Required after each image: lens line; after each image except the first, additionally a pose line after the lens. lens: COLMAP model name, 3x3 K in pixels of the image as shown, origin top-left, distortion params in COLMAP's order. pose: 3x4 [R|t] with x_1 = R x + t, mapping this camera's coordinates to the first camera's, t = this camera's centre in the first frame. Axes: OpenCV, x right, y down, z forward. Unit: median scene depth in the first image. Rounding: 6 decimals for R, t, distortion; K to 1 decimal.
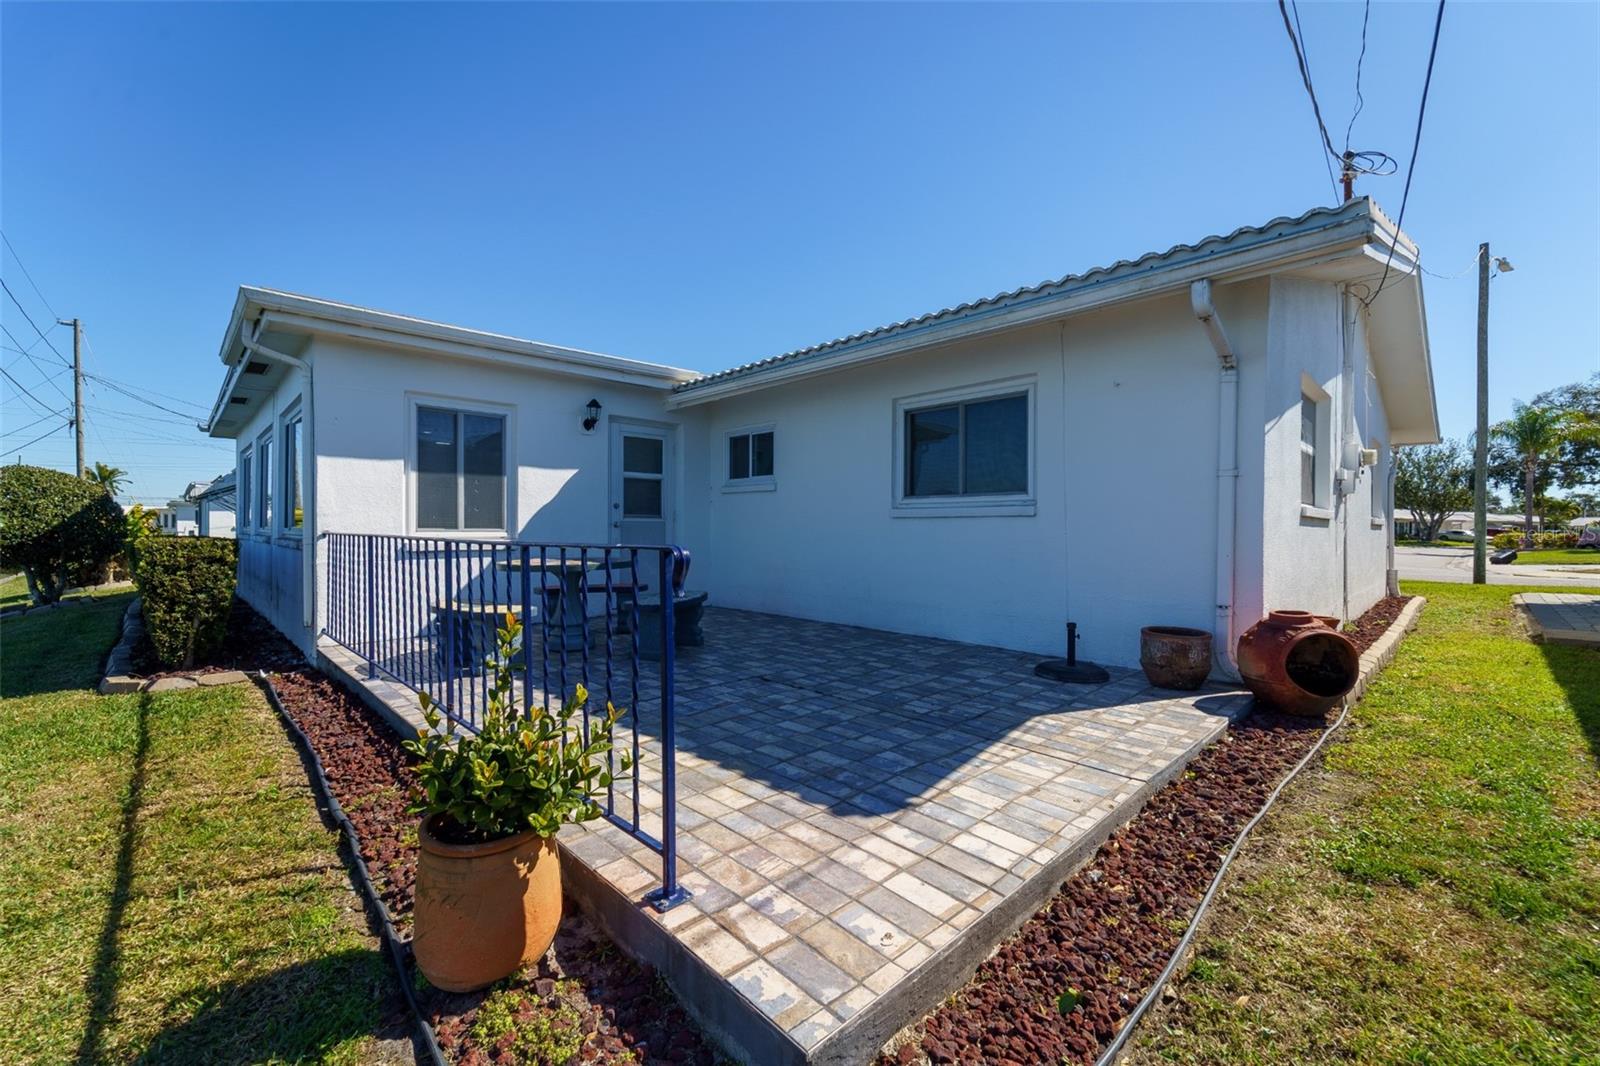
lens RADIAL K [[646.3, 0, 791.6], [0, 646.3, 534.3], [0, 0, 1]] dist [0.002173, -0.000278]
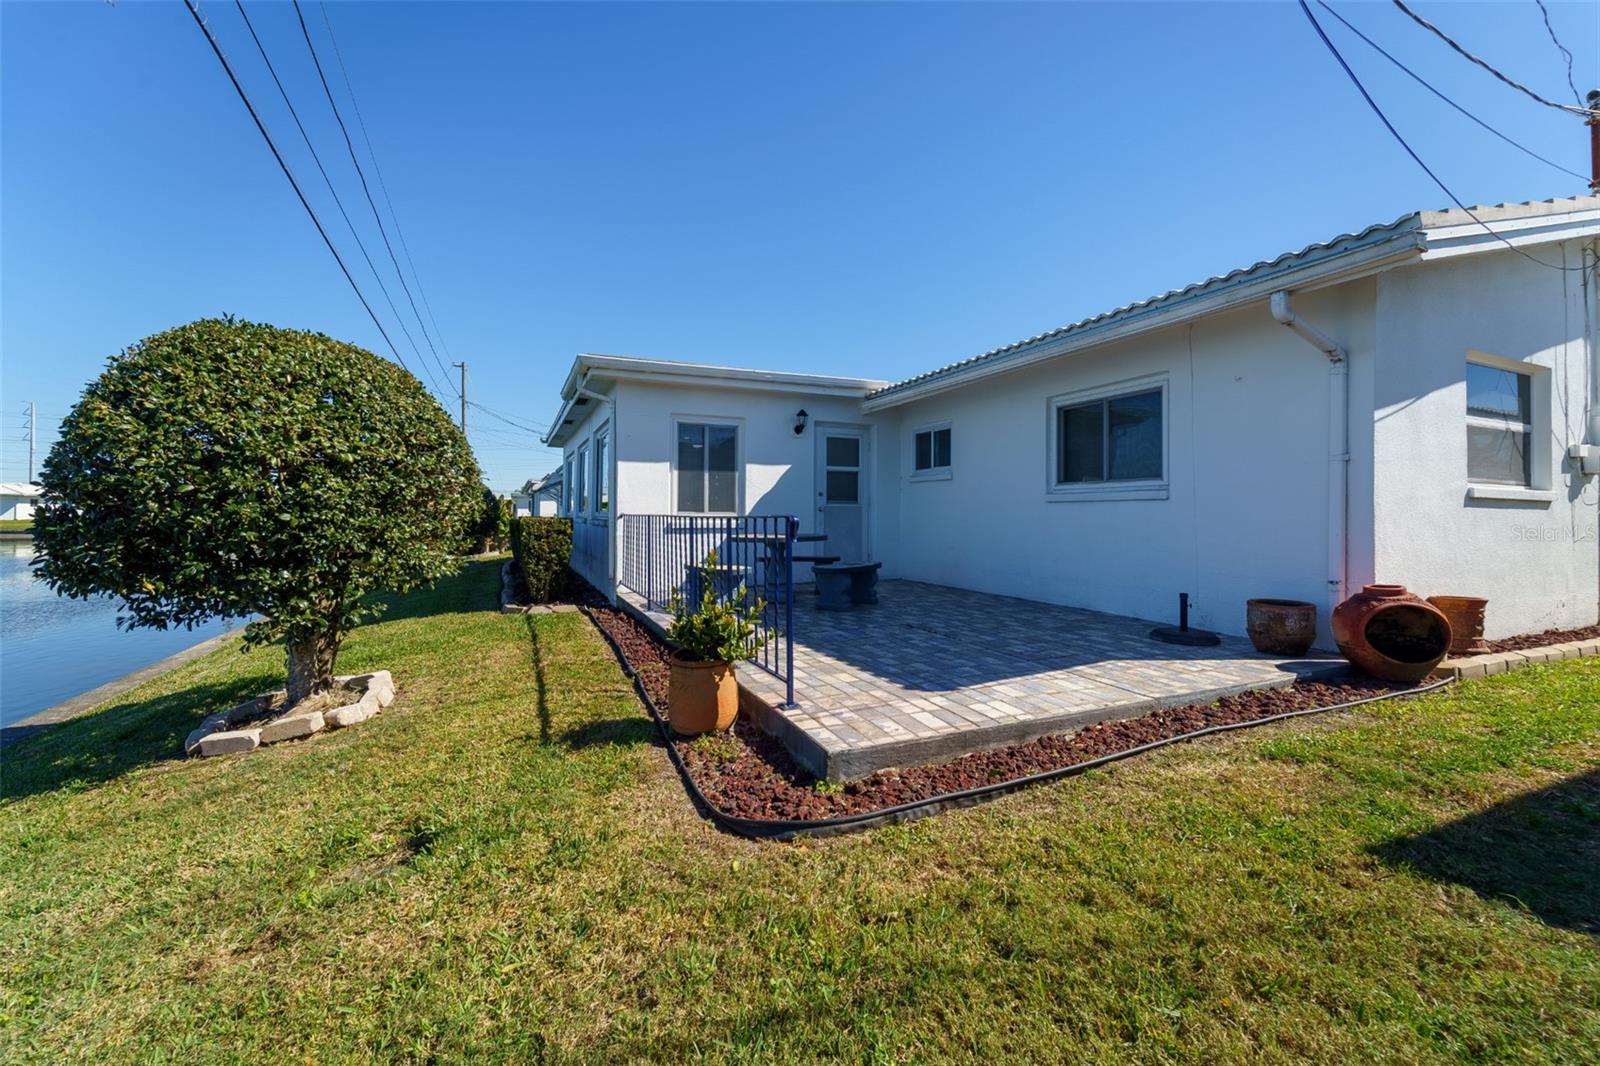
lens RADIAL K [[646.3, 0, 811.0], [0, 646.3, 516.8], [0, 0, 1]] dist [0.002173, -0.000278]
pose [[0.946331, 0.001744, -0.323194, 0.135491], [-0.004124, 0.999969, -0.006679, 0.009906], [0.323173, 0.007654, 0.946309, -0.213373]]
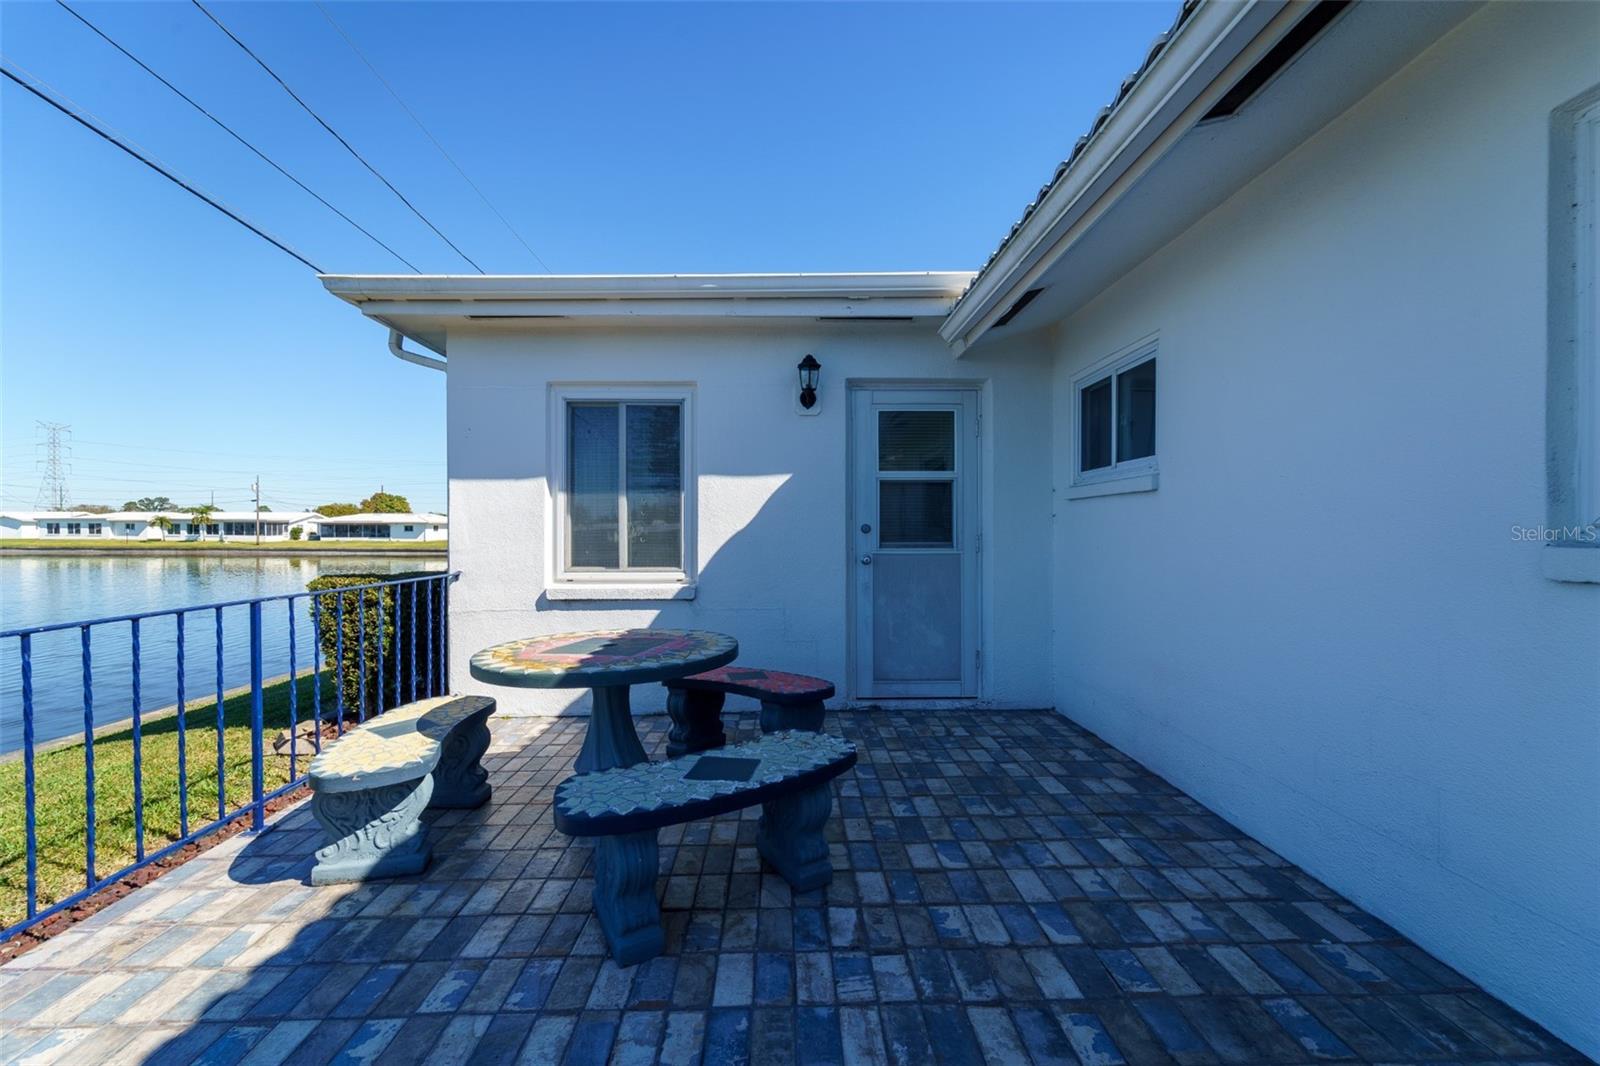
lens RADIAL K [[646.3, 0, 794.9], [0, 646.3, 542.6], [0, 0, 1]] dist [0.002173, -0.000278]
pose [[0.723471, 0.006854, -0.690321, 0.120839], [-0.001406, 0.999963, 0.008455, -0.044790], [0.690354, -0.005147, 0.723454, 0.639440]]
